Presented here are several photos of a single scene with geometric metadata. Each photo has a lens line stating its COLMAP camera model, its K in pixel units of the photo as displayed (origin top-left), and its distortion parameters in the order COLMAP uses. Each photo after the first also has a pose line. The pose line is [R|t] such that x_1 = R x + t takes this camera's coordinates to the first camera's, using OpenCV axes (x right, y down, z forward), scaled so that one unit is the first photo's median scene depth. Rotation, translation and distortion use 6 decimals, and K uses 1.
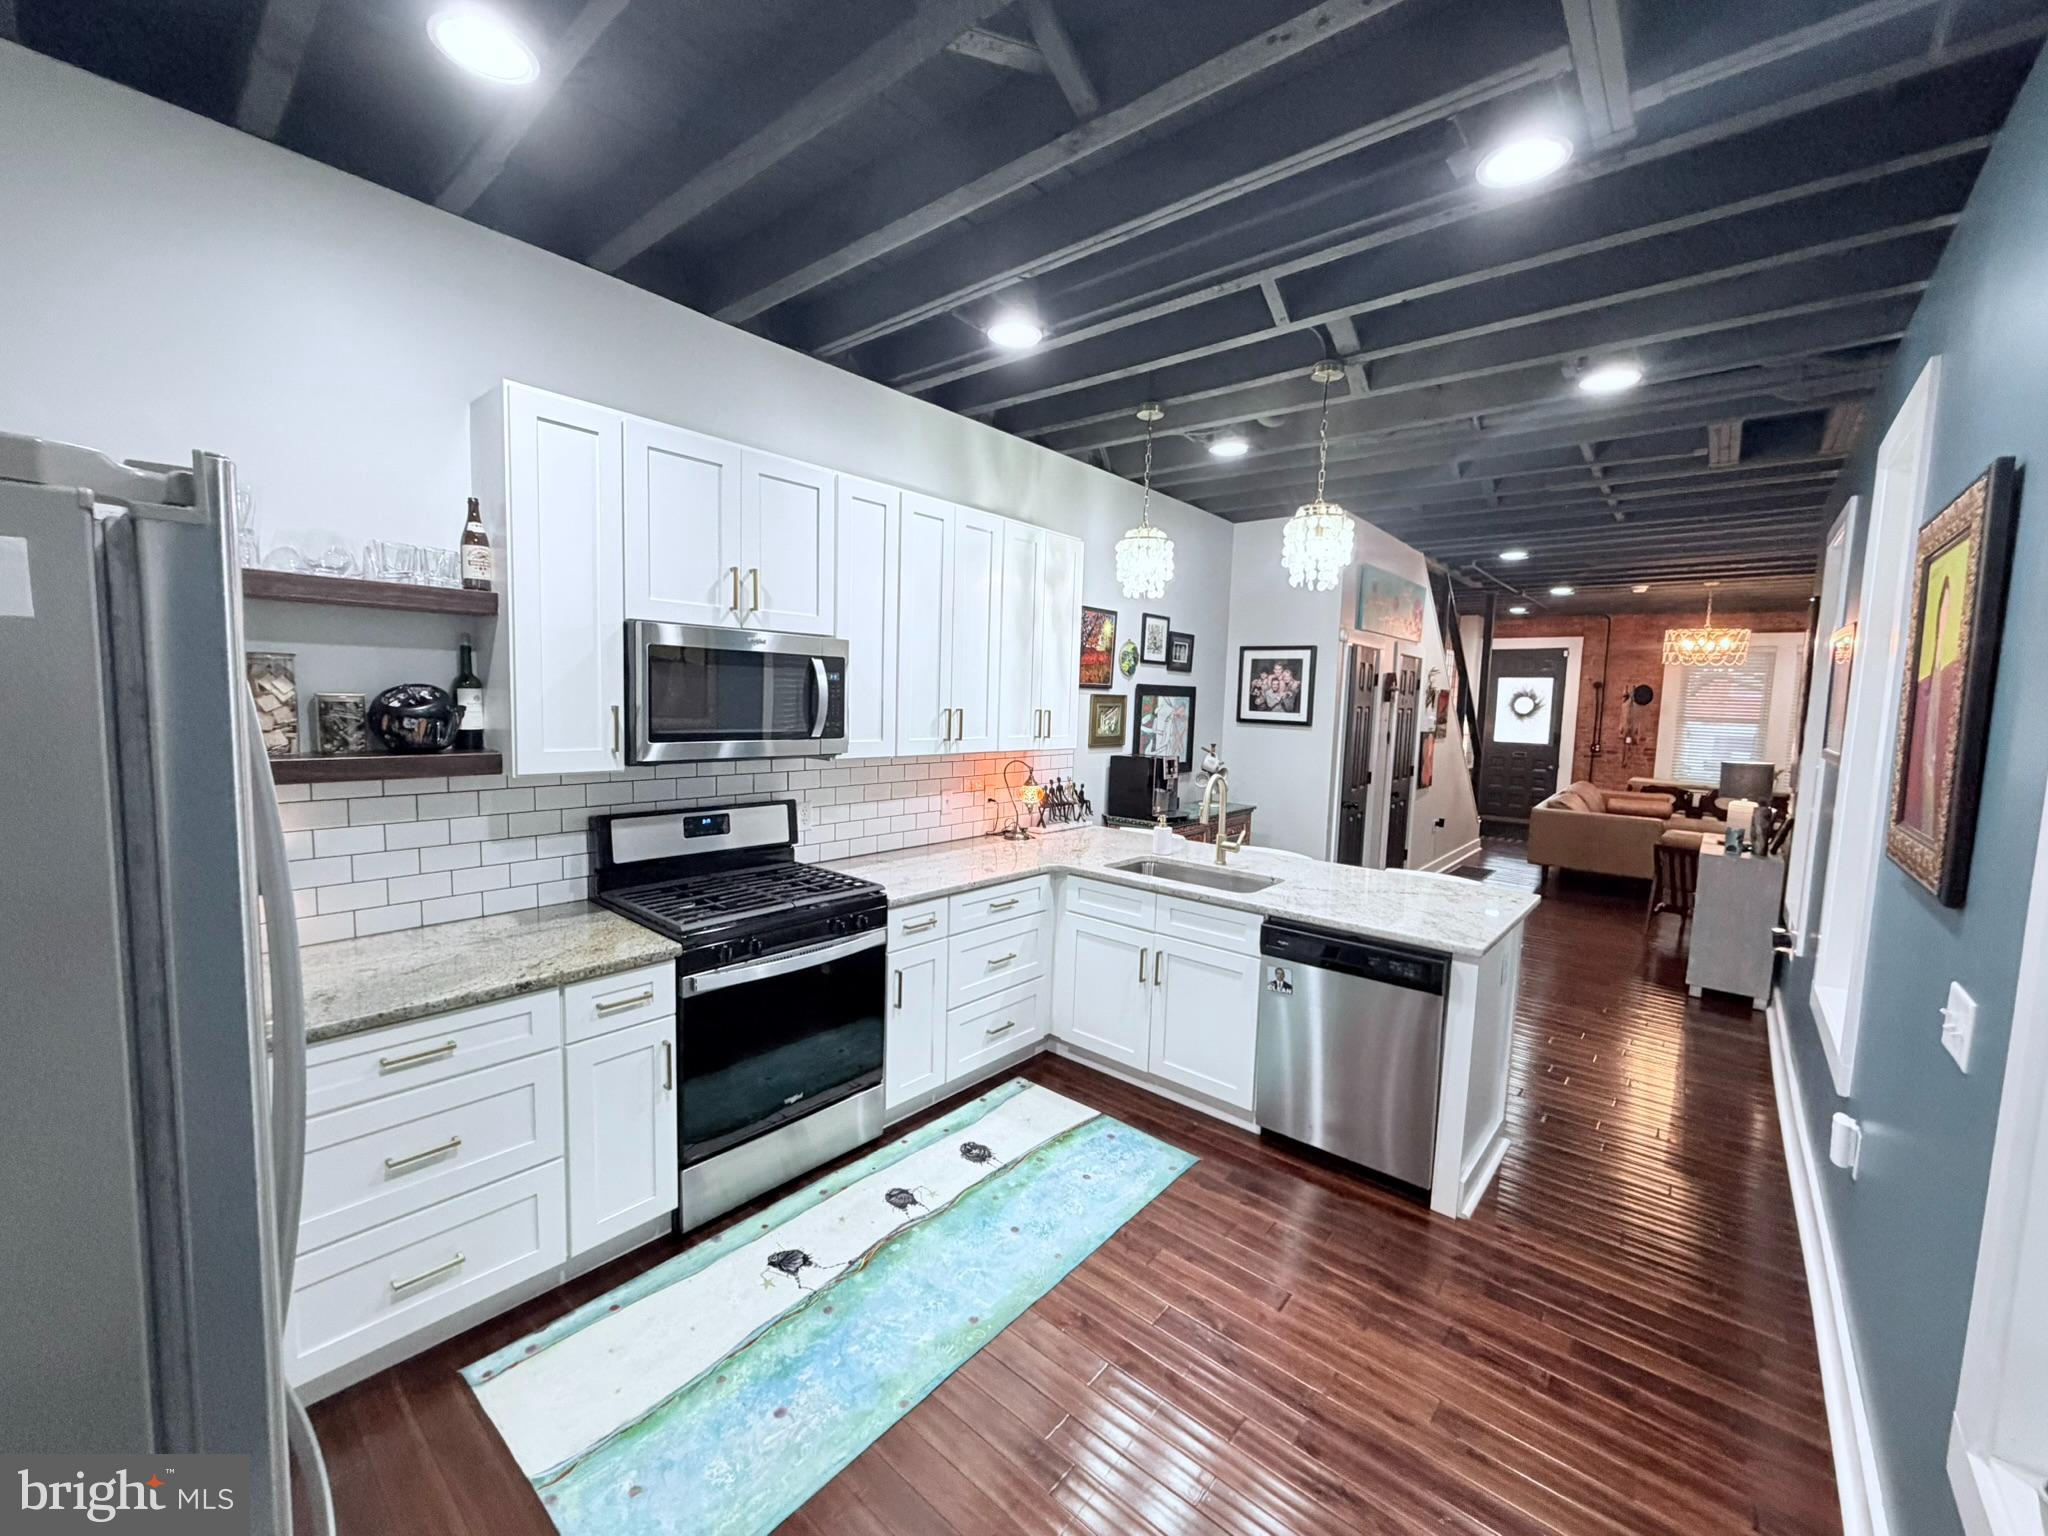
lens RADIAL K [[820.2, 0, 1024.0], [0, 820.2, 768.0], [0, 0, 1]] dist [0.001978, 0.000372]
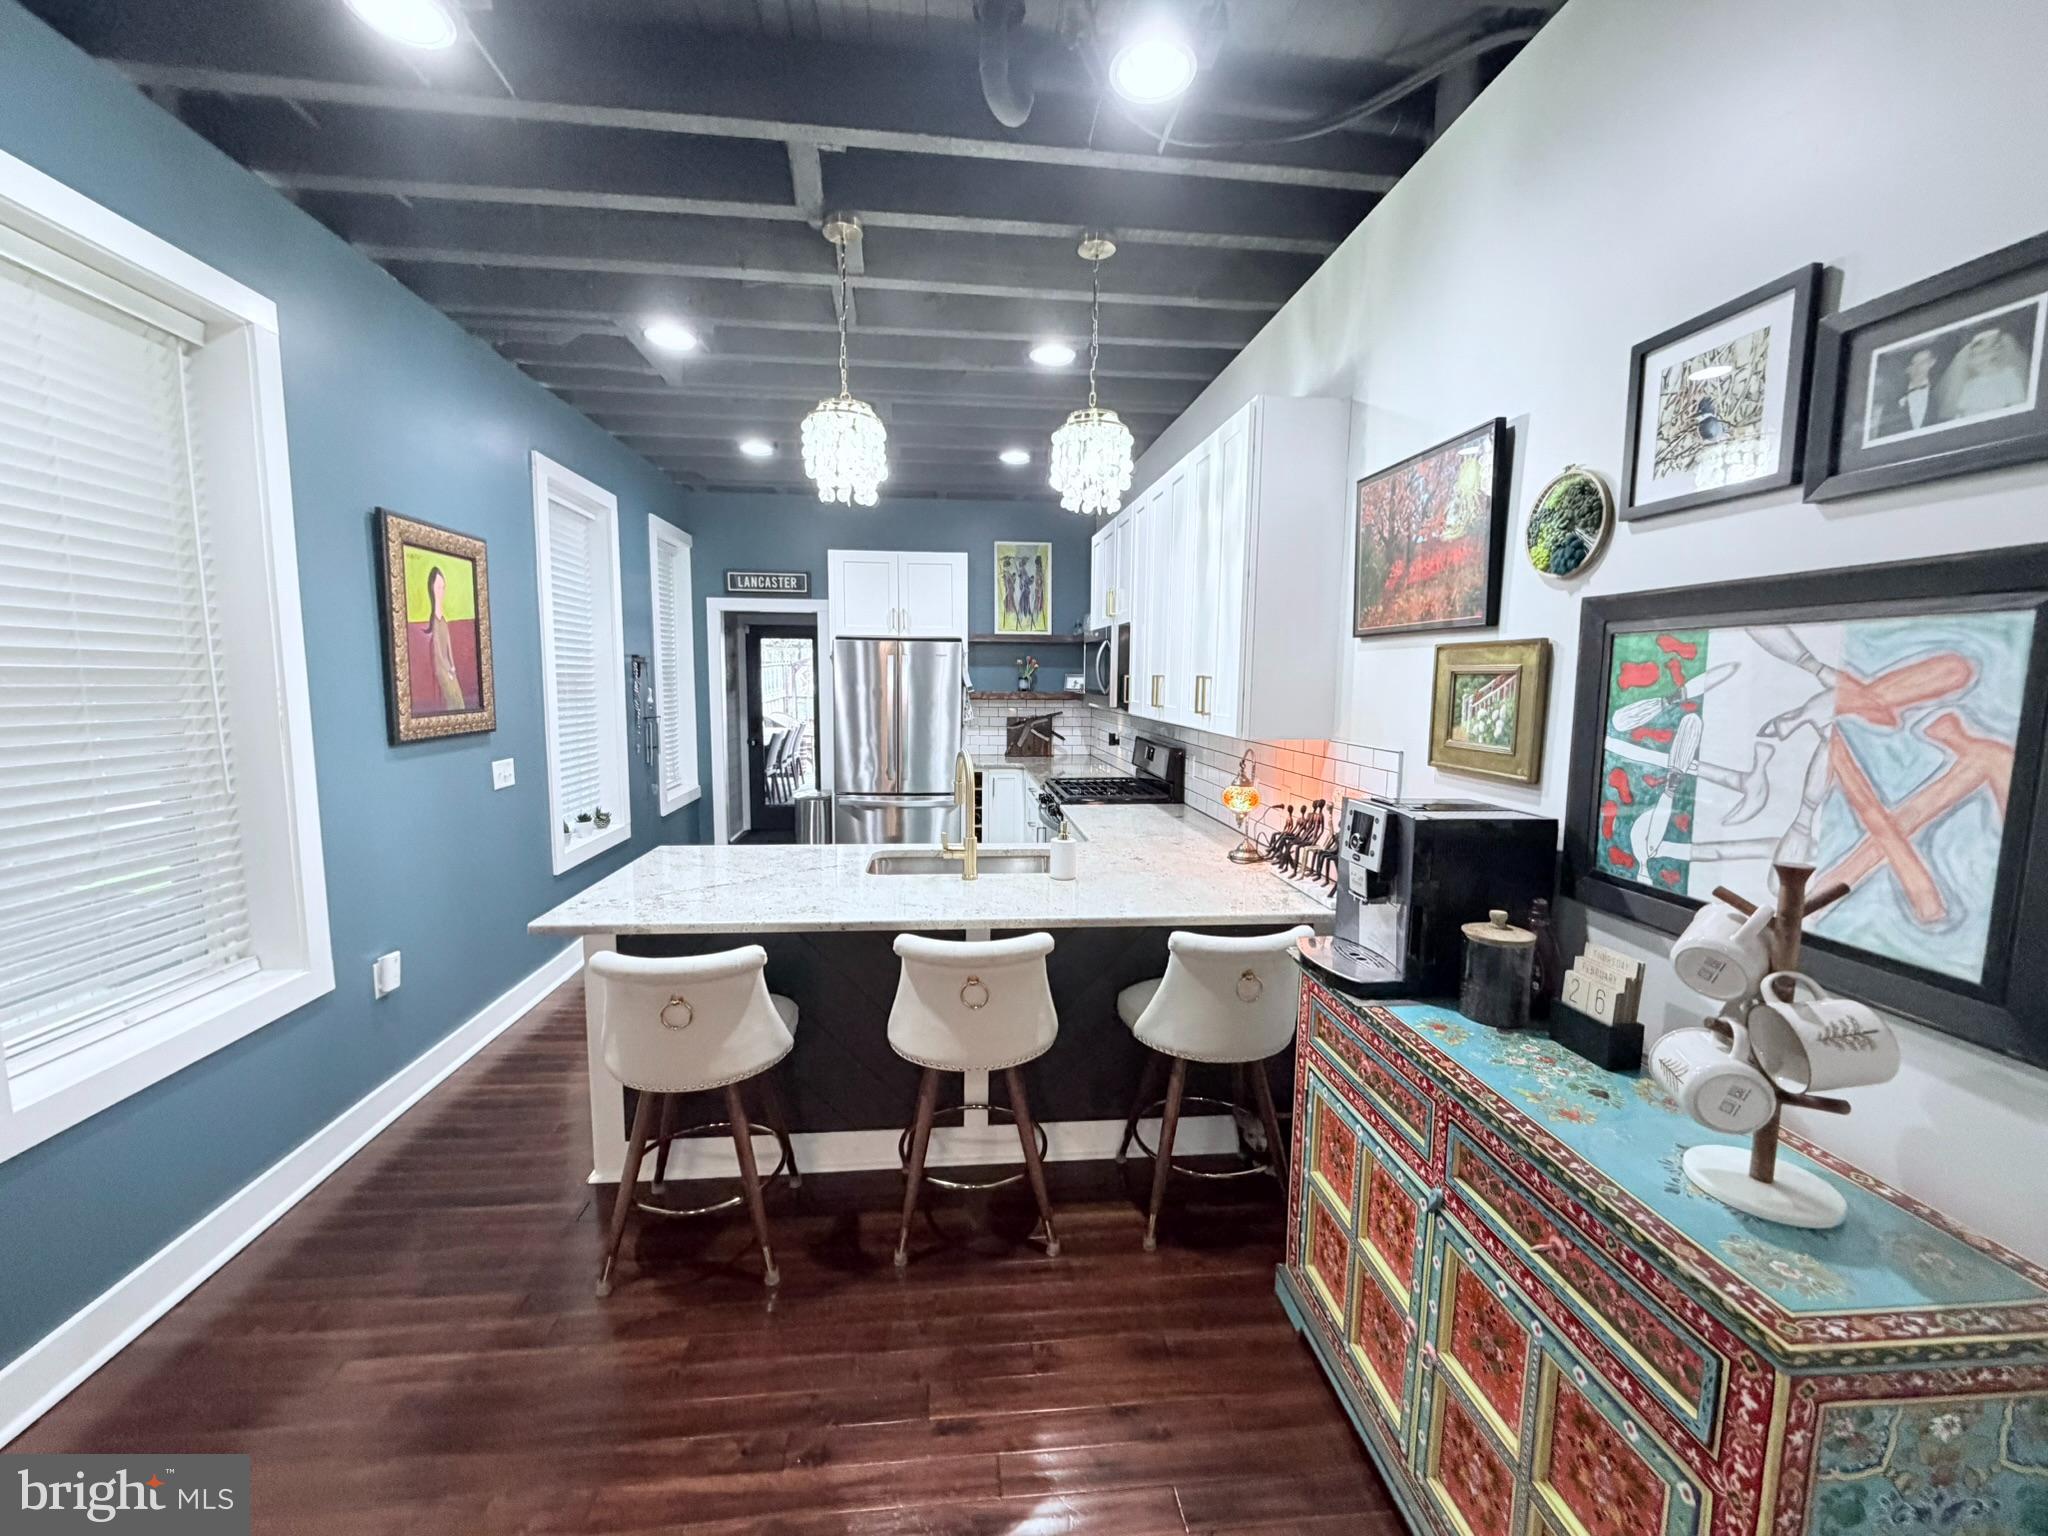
lens RADIAL K [[820.2, 0, 1024.0], [0, 820.2, 768.0], [0, 0, 1]] dist [0.001978, 0.000372]
pose [[-0.696385, 0.038250, -0.716648, 0.495731], [-0.099063, 0.983896, 0.148776, -0.062494], [0.710798, 0.174599, -0.681382, 1.034660]]
